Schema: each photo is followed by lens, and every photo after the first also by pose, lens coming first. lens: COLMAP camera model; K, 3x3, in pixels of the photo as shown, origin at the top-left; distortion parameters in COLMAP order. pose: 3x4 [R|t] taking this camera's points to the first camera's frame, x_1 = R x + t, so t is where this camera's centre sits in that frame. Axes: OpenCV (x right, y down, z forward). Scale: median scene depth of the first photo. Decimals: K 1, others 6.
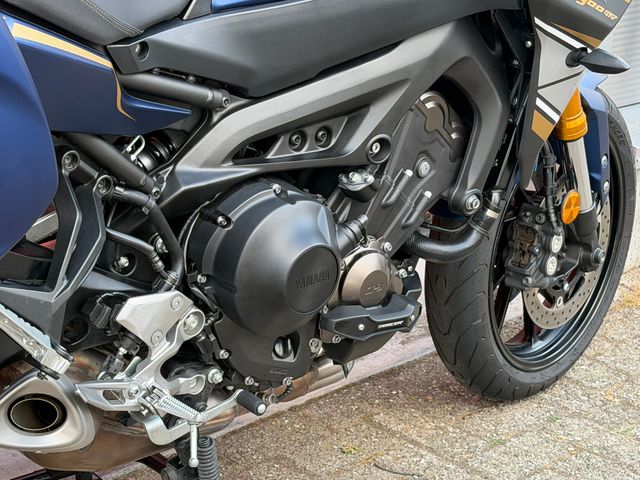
lens RADIAL K [[1382.4, 0, 320.0], [0, 1382.4, 240.0], [0, 0, 1]] dist [0.134561, 0.091863]
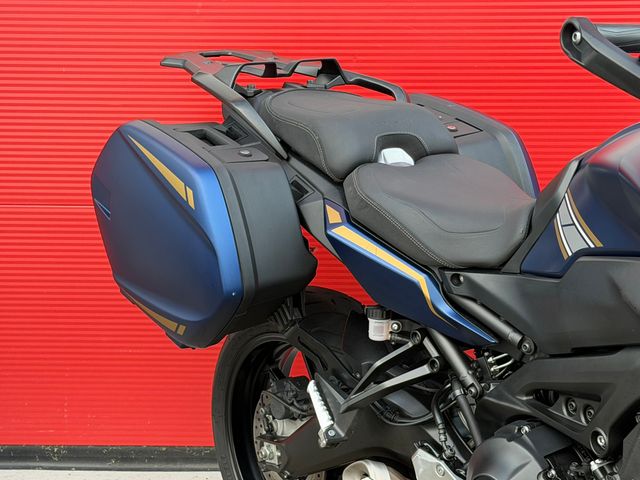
lens RADIAL K [[1373.4, 0, 322.9], [0, 1373.4, 252.1], [0, 0, 1]] dist [0.154188, 0.073237]
pose [[-0.087340, 0.145756, -0.985458, 1.128796], [-0.355549, 0.919523, 0.167515, -0.314875], [0.930568, 0.365010, -0.028488, 0.826161]]
